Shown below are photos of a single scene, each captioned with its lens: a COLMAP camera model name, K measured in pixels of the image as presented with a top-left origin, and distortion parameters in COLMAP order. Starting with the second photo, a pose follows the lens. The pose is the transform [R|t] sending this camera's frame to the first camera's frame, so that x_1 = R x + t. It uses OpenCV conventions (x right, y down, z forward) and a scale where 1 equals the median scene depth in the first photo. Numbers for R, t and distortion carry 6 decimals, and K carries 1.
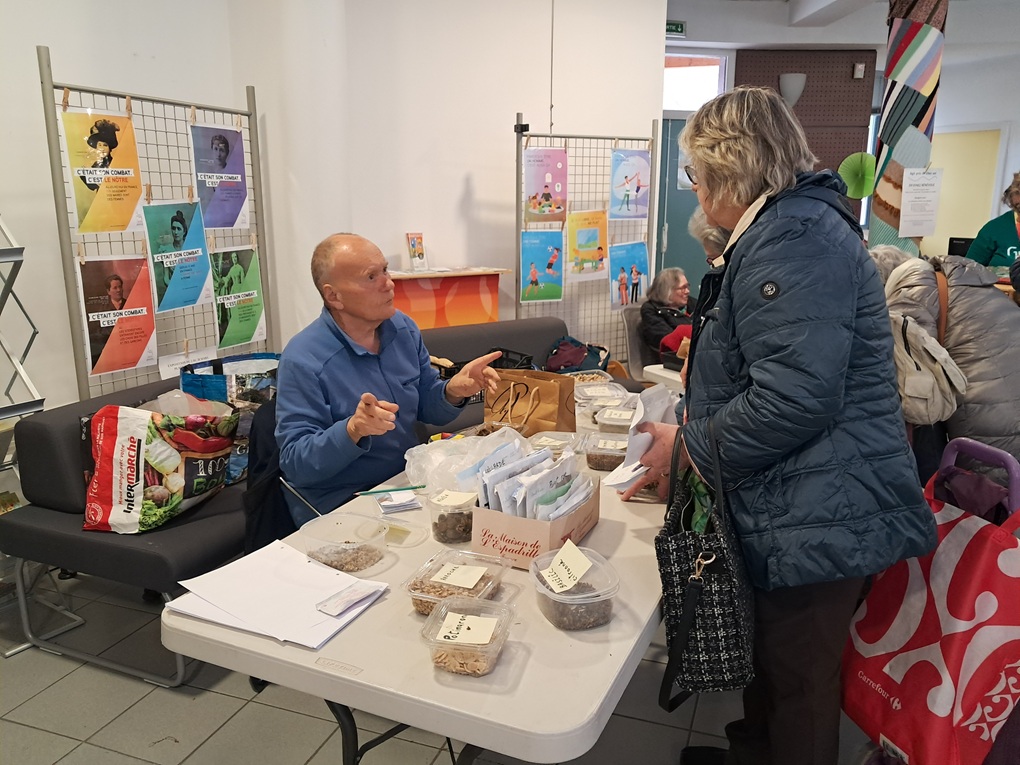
lens RADIAL K [[807.9, 0, 508.6], [0, 807.9, 382.4], [0, 0, 1]] dist [-0.008499, -0.008751]
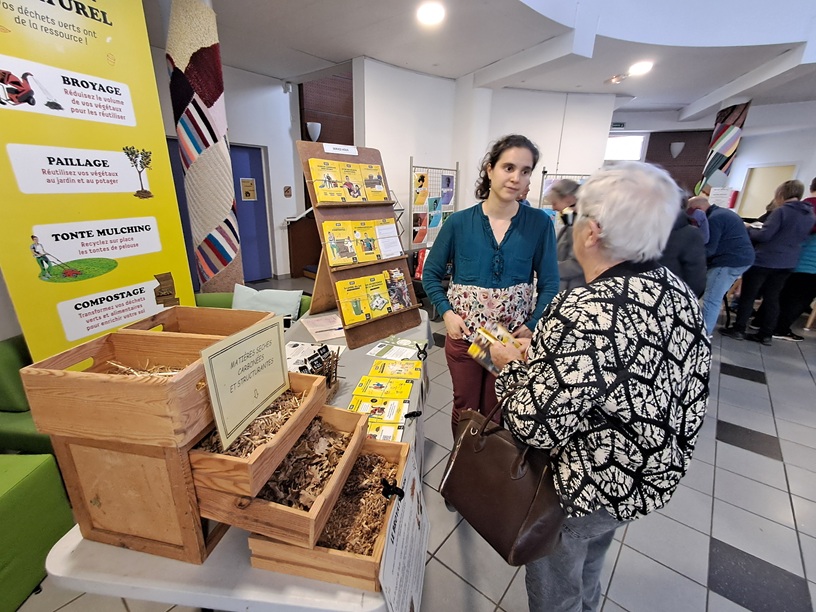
lens RADIAL K [[376.6, 0, 409.9], [0, 376.6, 304.3], [0, 0, 1]] dist [-0.000559, 0.000496]
pose [[0.943894, 0.113491, -0.310135, 0.044006], [-0.090894, 0.992104, 0.086418, 0.103781], [0.317494, -0.053381, 0.946757, -0.589746]]
